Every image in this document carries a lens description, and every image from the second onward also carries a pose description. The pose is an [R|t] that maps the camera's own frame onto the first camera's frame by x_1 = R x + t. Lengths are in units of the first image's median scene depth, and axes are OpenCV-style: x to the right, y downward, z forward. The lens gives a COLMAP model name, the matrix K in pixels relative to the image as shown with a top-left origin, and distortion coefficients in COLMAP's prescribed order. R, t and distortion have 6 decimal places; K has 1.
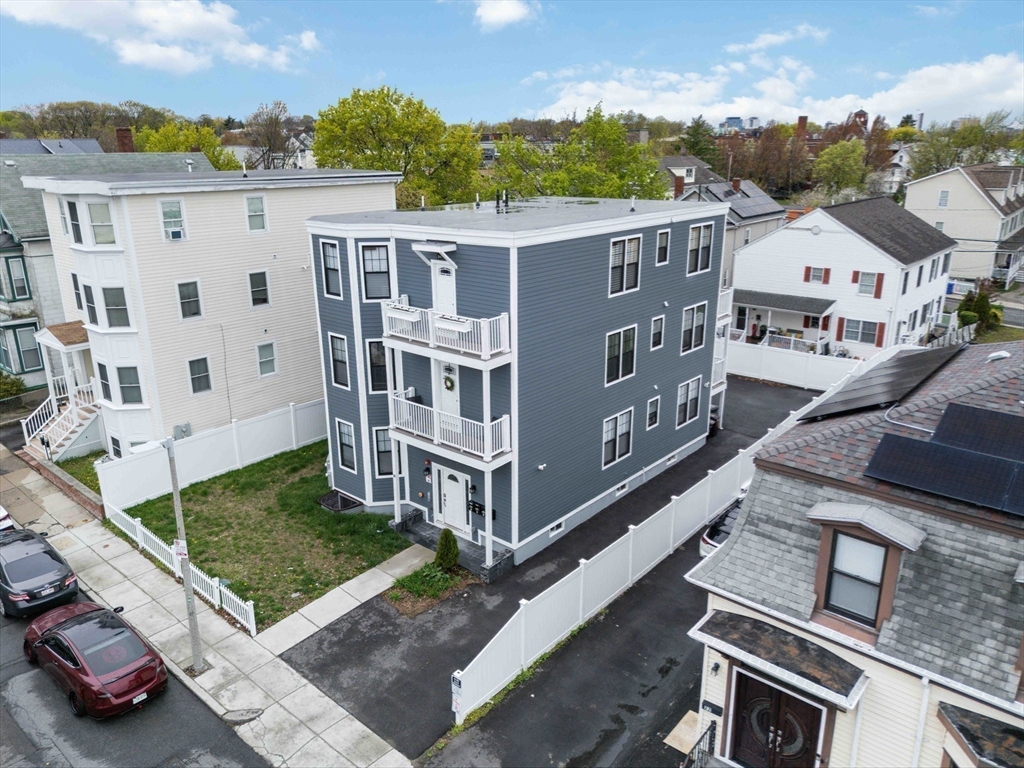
lens RADIAL K [[753.0, 0, 518.9], [0, 753.0, 384.0], [0, 0, 1]] dist [0.054445, -0.036464]
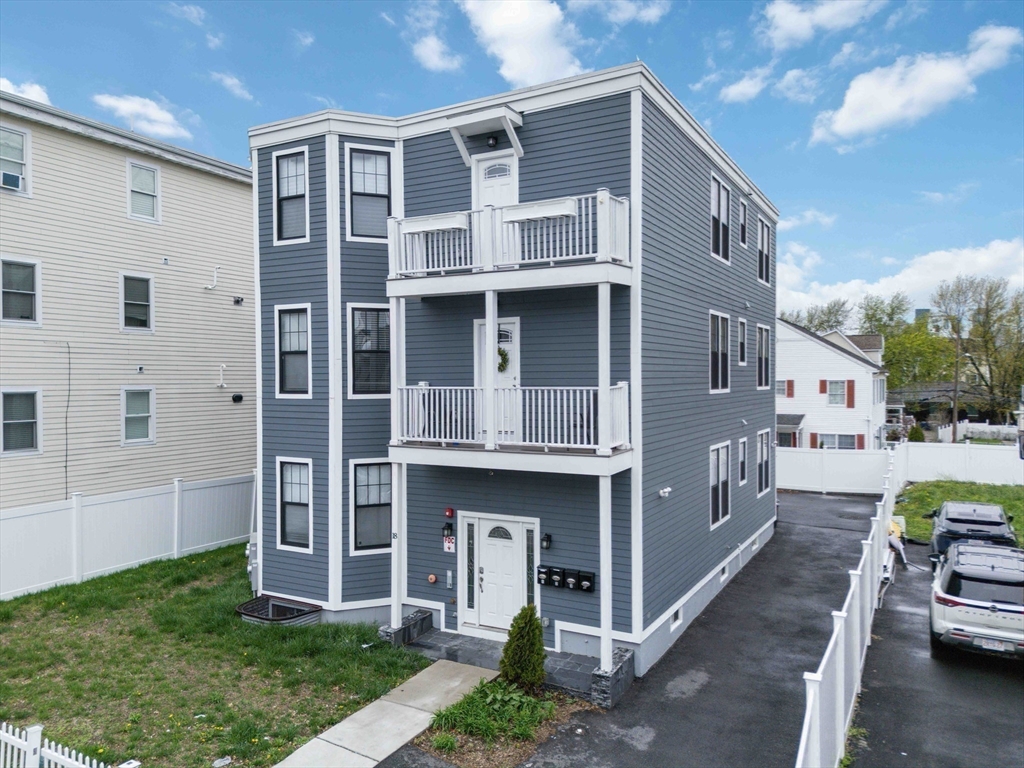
lens RADIAL K [[753.0, 0, 514.4], [0, 753.0, 383.5], [0, 0, 1]] dist [0.054445, -0.036464]
pose [[0.979934, -0.002987, 0.199301, -0.187622], [0.061665, 0.955377, -0.288879, 0.179543], [-0.189545, 0.295373, 0.936391, 0.418856]]
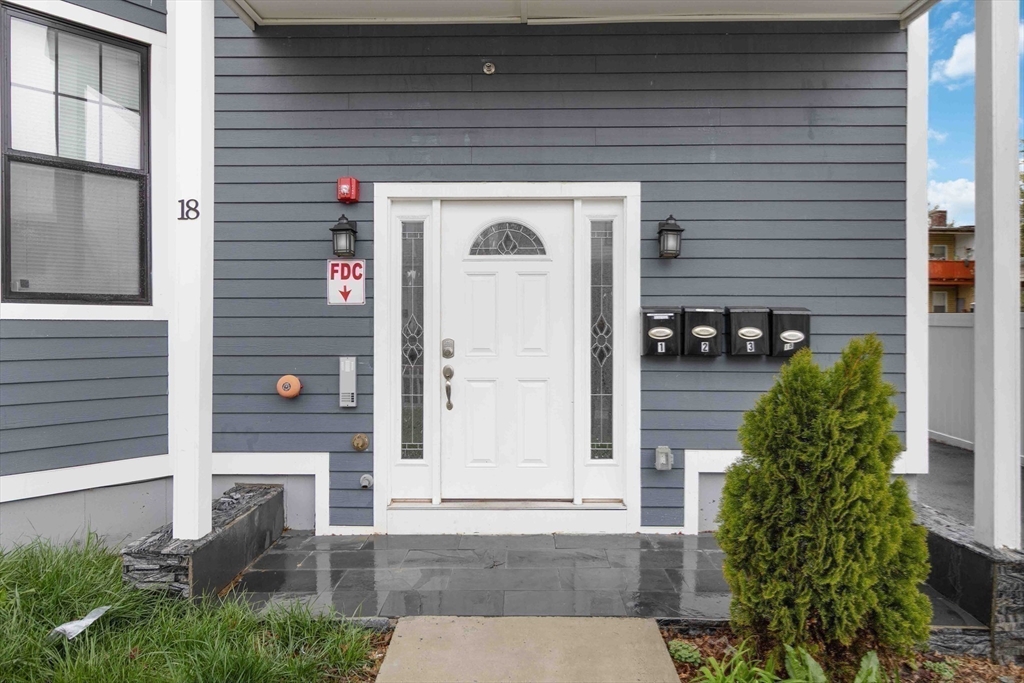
lens RADIAL K [[630.5, 0, 510.7], [0, 630.5, 340.7], [0, 0, 1]] dist [-0.003499, -0.000997]
pose [[0.766908, 0.000284, 0.641757, -0.195325], [0.188311, 0.955881, -0.225456, 0.187616], [-0.613507, 0.293754, 0.733019, 0.865668]]
